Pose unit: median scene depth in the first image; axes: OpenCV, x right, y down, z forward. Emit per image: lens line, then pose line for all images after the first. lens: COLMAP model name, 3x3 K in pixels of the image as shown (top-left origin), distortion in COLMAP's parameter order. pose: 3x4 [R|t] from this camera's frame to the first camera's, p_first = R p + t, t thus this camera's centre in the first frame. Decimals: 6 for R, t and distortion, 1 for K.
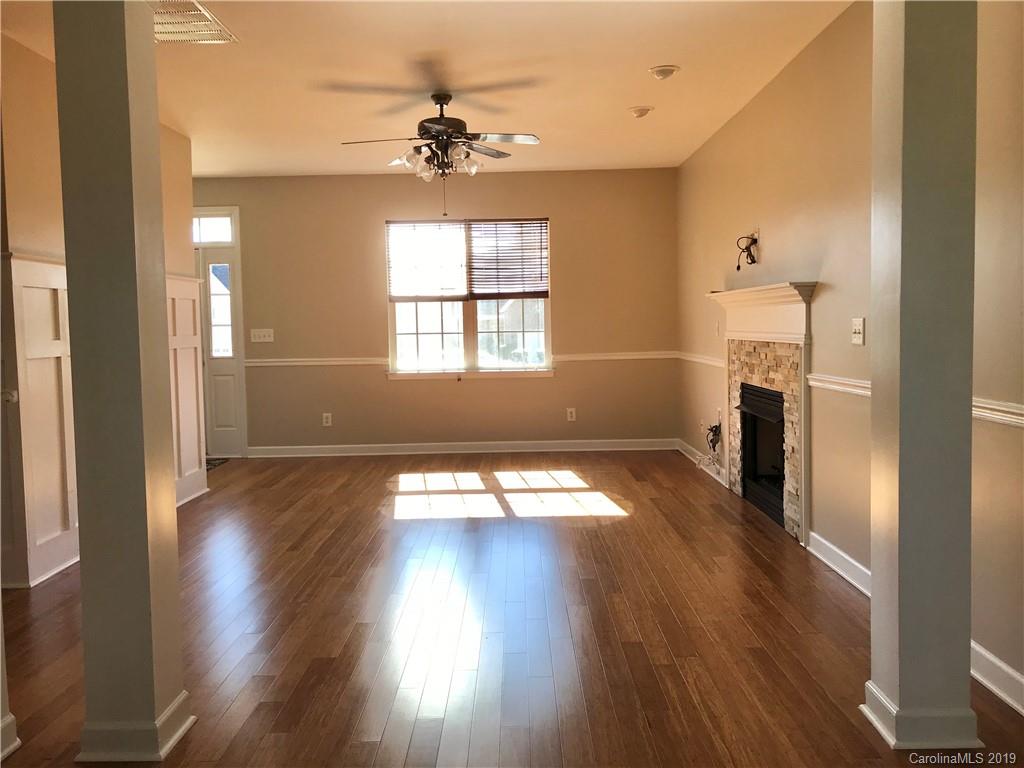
lens RADIAL K [[842.7, 0, 505.2], [0, 842.7, 370.7], [0, 0, 1]] dist [0.022217, -0.009893]
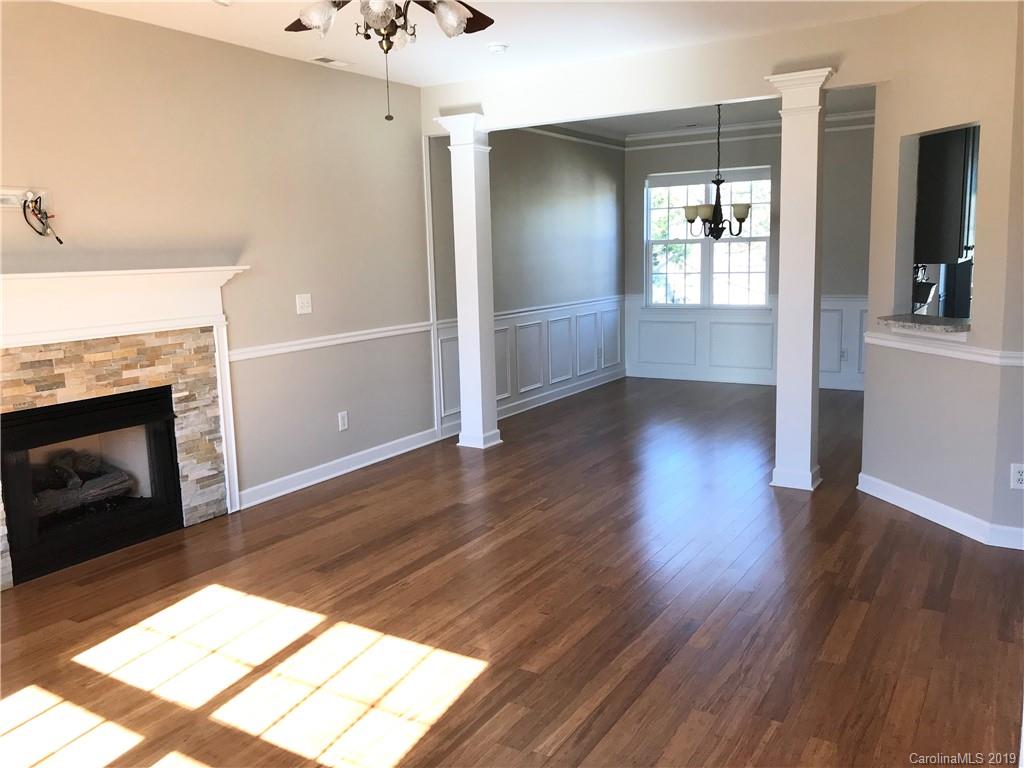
lens RADIAL K [[842.7, 0, 505.2], [0, 842.7, 370.7], [0, 0, 1]] dist [0.022217, -0.009893]
pose [[-0.853299, -0.031634, 0.520461, -0.443066], [0.073777, 0.980791, 0.180570, -0.123080], [-0.516176, 0.192478, -0.834575, 1.509215]]
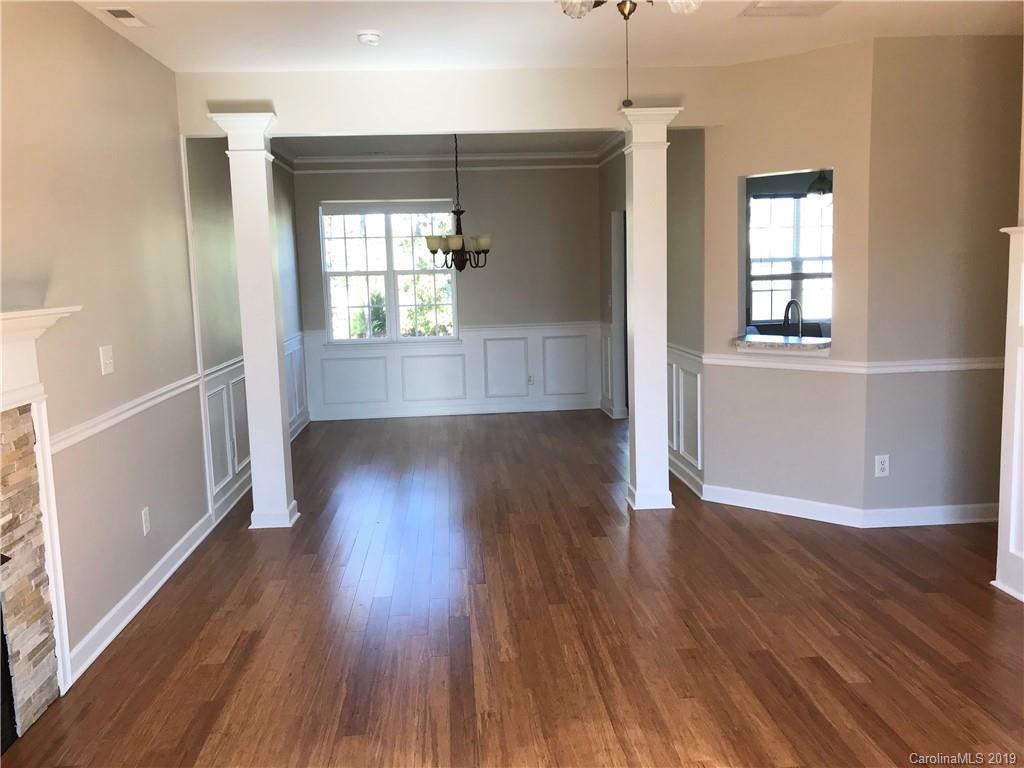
lens RADIAL K [[842.7, 0, 505.2], [0, 842.7, 370.7], [0, 0, 1]] dist [0.022217, -0.009893]
pose [[-0.995301, 0.059152, -0.076663, 0.035341], [0.044621, 0.982831, 0.179032, -0.138936], [0.085937, 0.174770, -0.980852, 1.487408]]
